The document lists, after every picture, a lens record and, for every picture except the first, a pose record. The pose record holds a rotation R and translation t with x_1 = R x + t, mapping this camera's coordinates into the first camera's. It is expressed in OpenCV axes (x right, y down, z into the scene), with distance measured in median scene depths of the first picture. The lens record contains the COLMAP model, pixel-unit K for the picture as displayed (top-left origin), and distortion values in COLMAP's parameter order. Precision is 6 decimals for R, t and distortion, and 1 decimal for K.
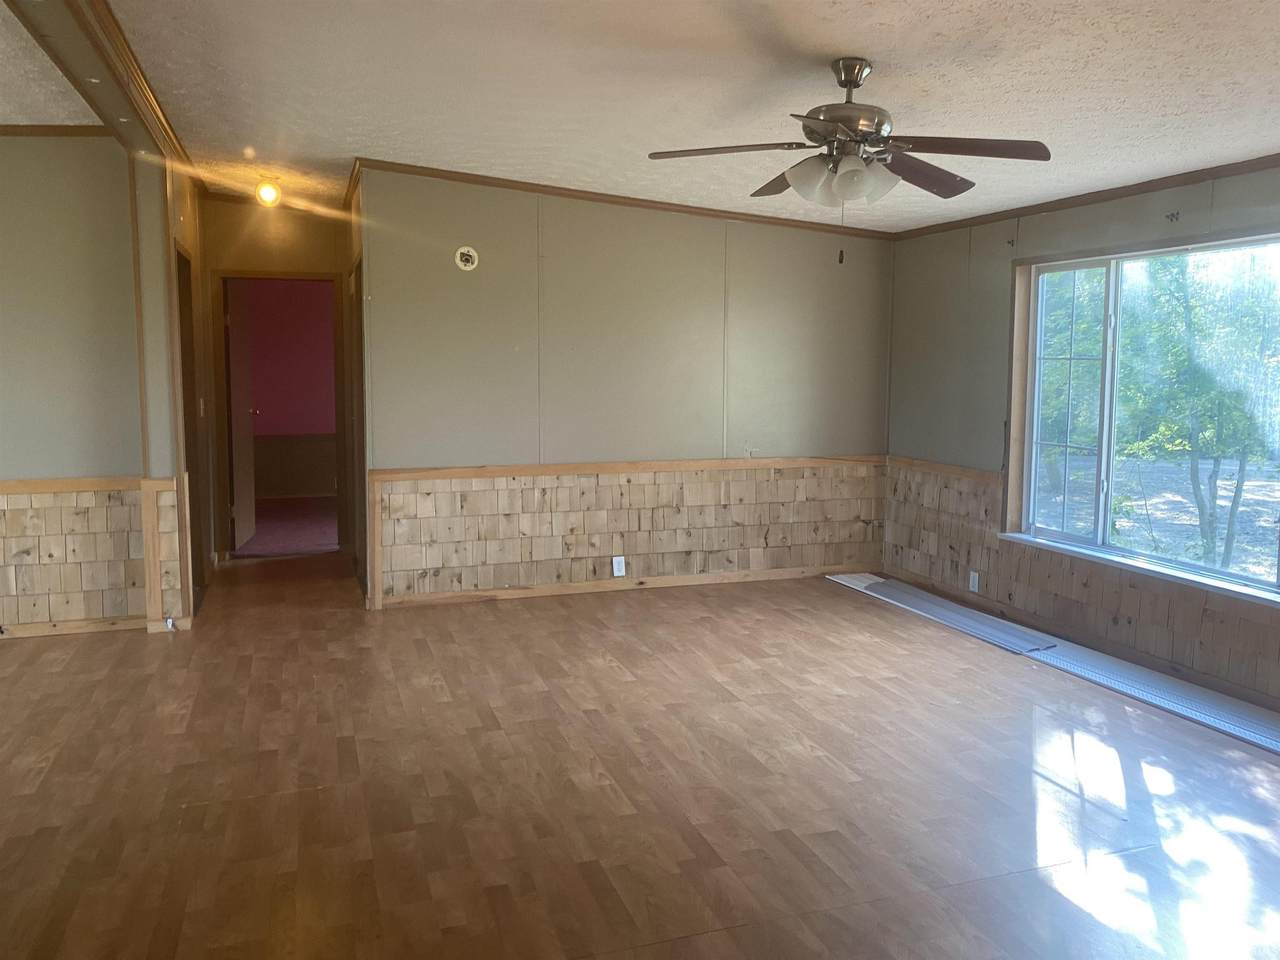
lens RADIAL K [[974.8, 0, 638.5], [0, 974.8, 450.8], [0, 0, 1]] dist [0.005764, 0.000681]
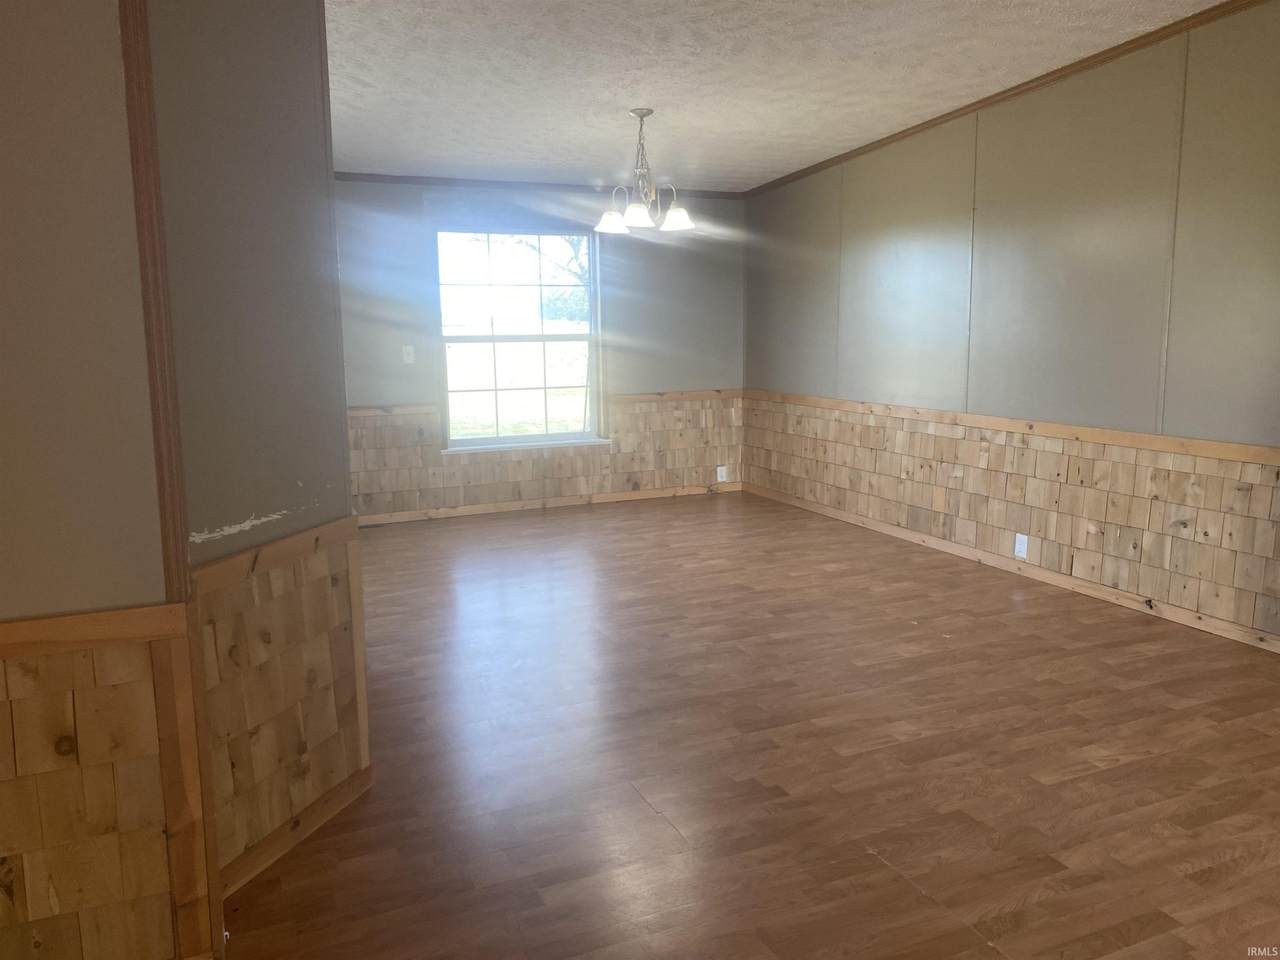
lens RADIAL K [[974.8, 0, 638.5], [0, 974.8, 450.8], [0, 0, 1]] dist [0.005764, 0.000681]
pose [[0.088619, 0.125599, -0.988115, 0.199838], [-0.078057, 0.989843, 0.118818, -0.028156], [0.993002, 0.066600, 0.097522, 0.551185]]
